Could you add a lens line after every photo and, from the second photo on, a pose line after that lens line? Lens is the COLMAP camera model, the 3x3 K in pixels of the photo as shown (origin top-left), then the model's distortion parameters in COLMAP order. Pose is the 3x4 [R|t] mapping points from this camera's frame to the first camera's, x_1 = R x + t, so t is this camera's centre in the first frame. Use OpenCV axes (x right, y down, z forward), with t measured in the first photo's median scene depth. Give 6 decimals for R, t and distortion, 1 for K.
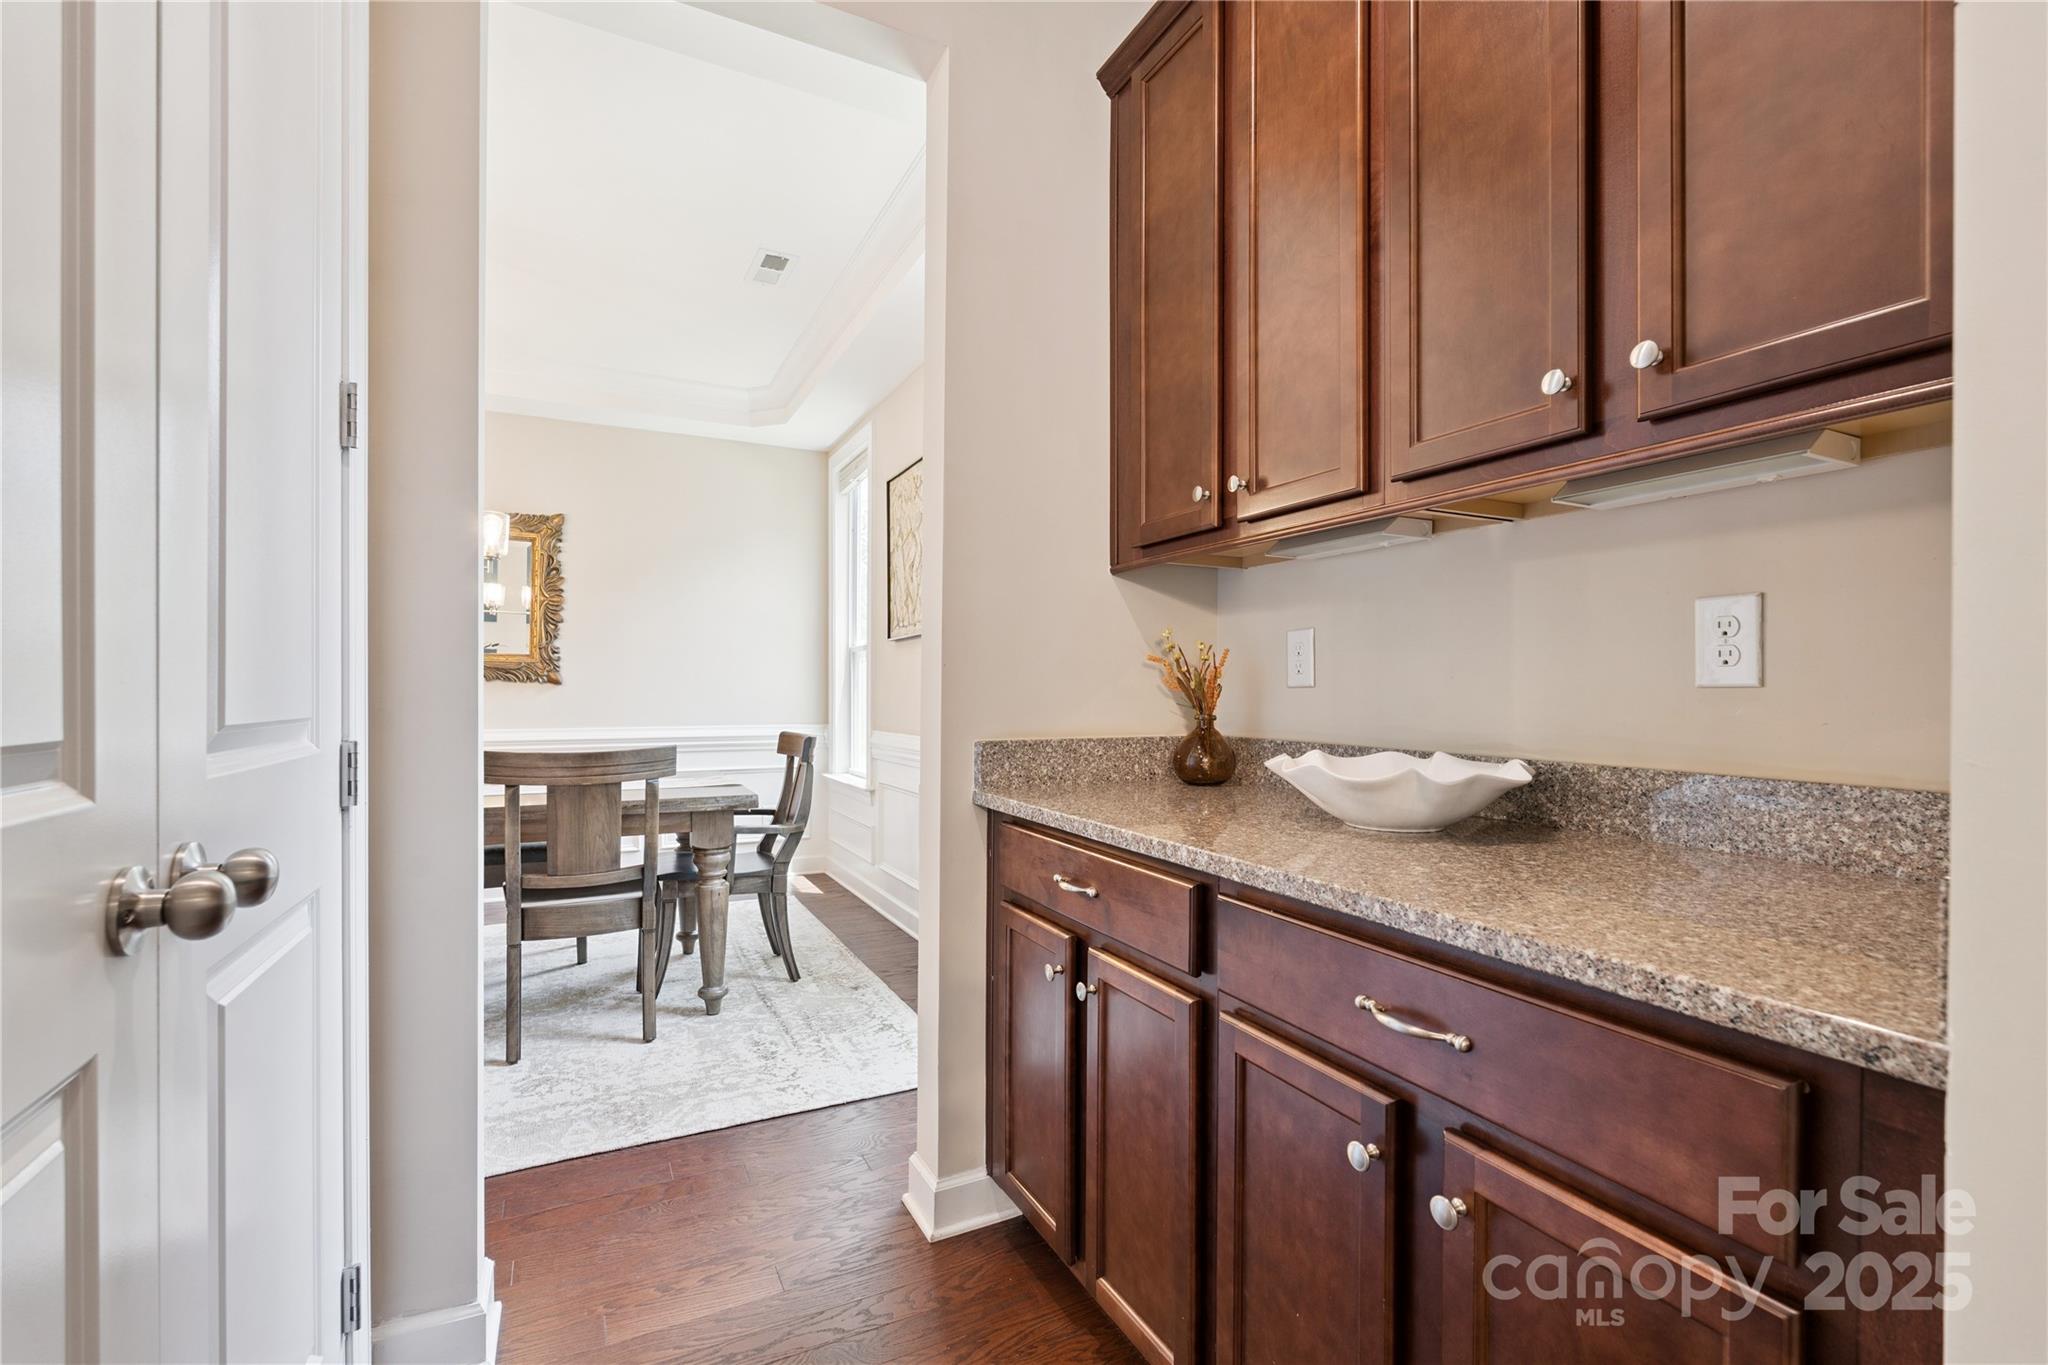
lens RADIAL K [[915.3, 0, 1020.7], [0, 915.3, 693.3], [0, 0, 1]] dist [-0.003035, 0.000985]
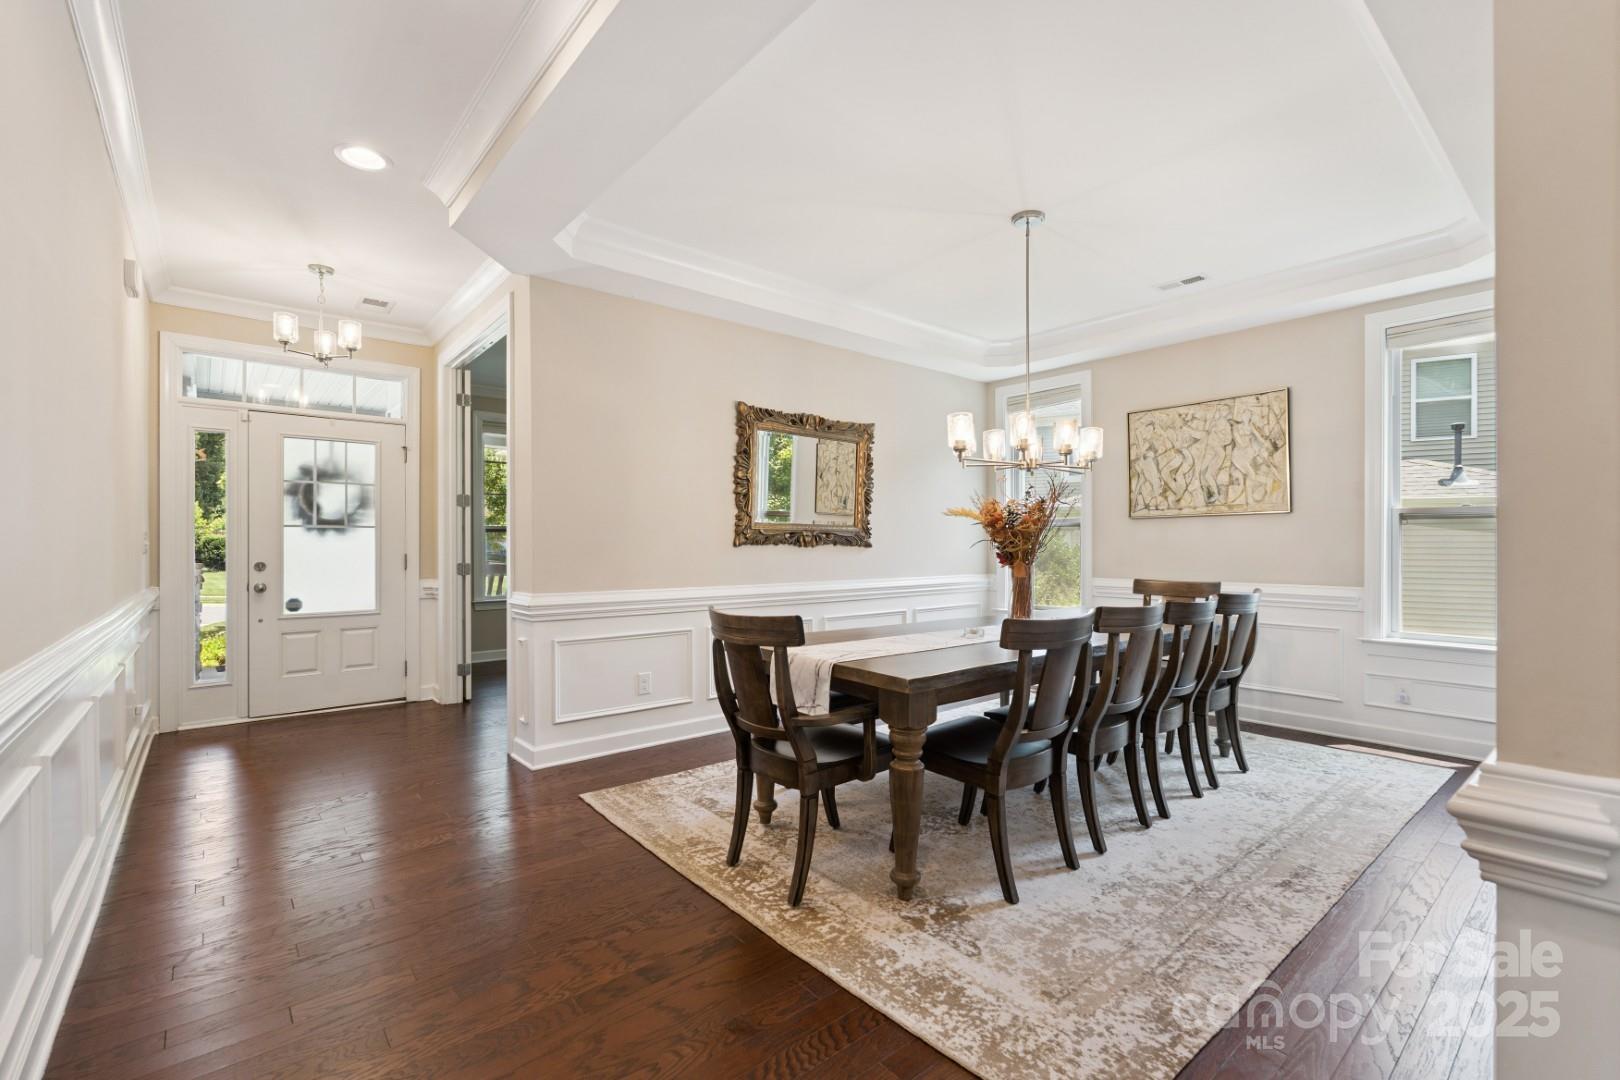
lens RADIAL K [[724.0, 0, 823.6], [0, 724.0, 542.3], [0, 0, 1]] dist [-0.003035, 0.000985]
pose [[0.968248, 0.001171, 0.249990, -0.847380], [-0.000610, 0.999997, -0.002323, -0.014526], [-0.249992, 0.002097, 0.968246, -0.034292]]
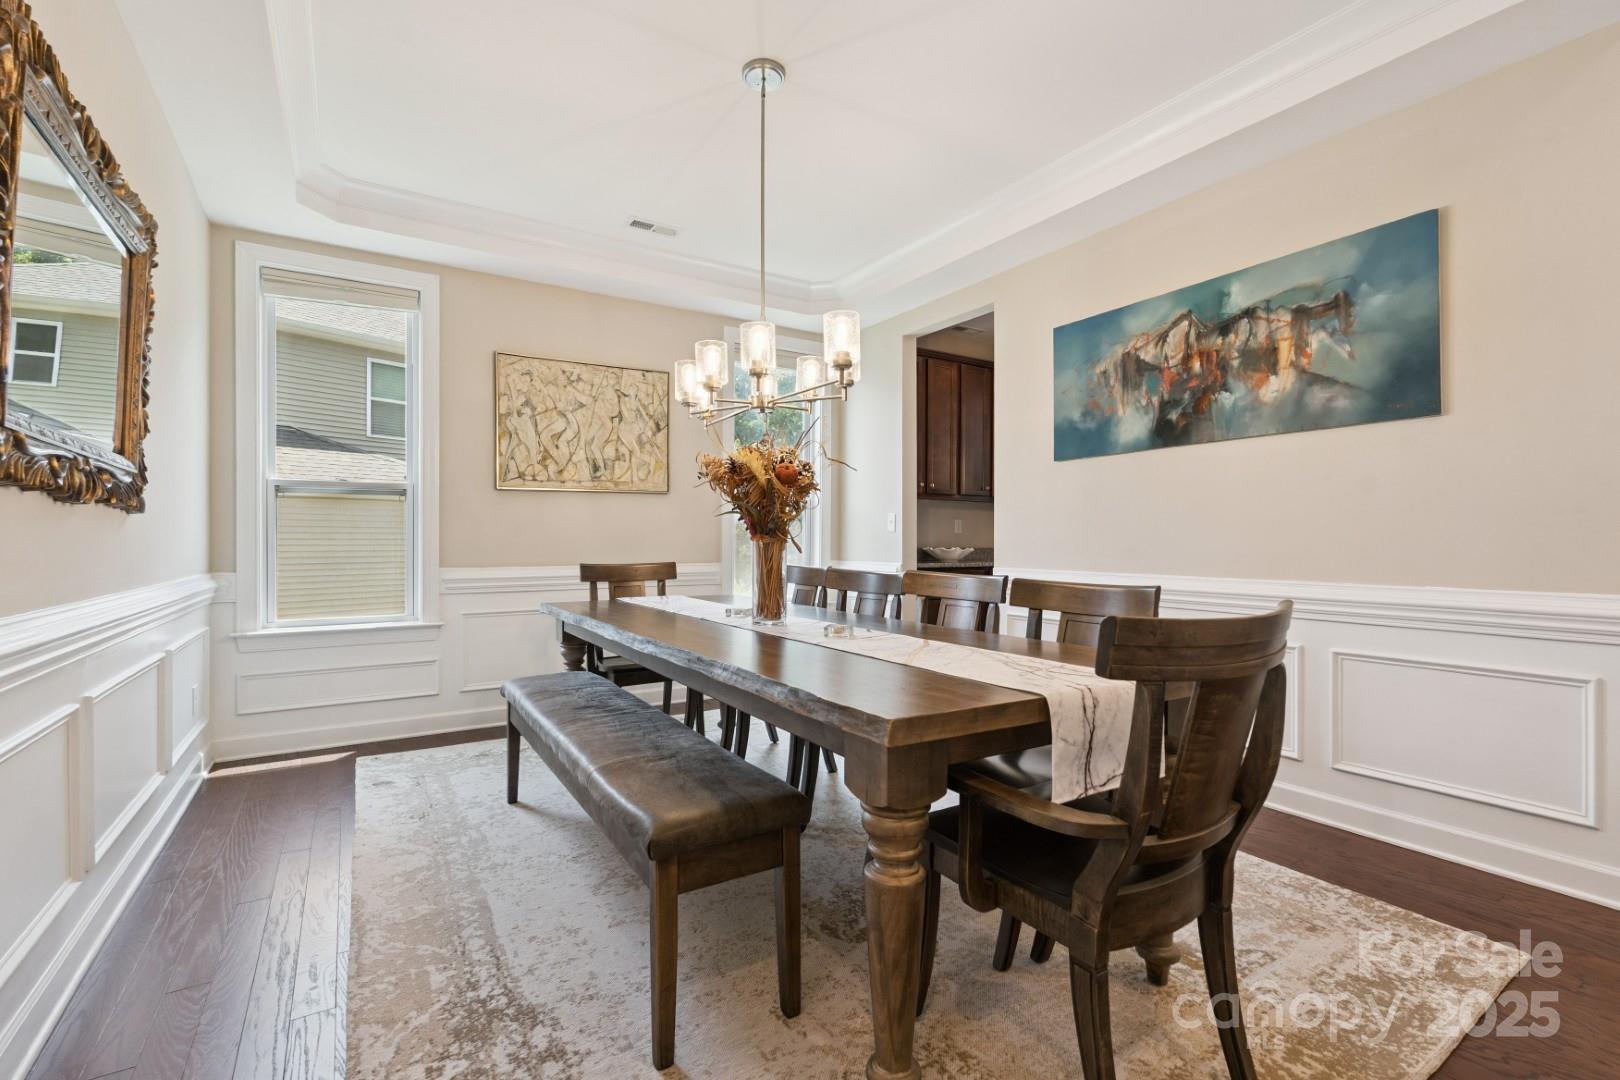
lens RADIAL K [[724.0, 0, 817.0], [0, 724.0, 541.0], [0, 0, 1]] dist [-0.003035, 0.000985]
pose [[-0.108347, 0.001576, 0.994112, -1.009123], [0.000479, 0.999999, -0.001533, 0.009370], [-0.994113, 0.000311, -0.108348, 0.637268]]
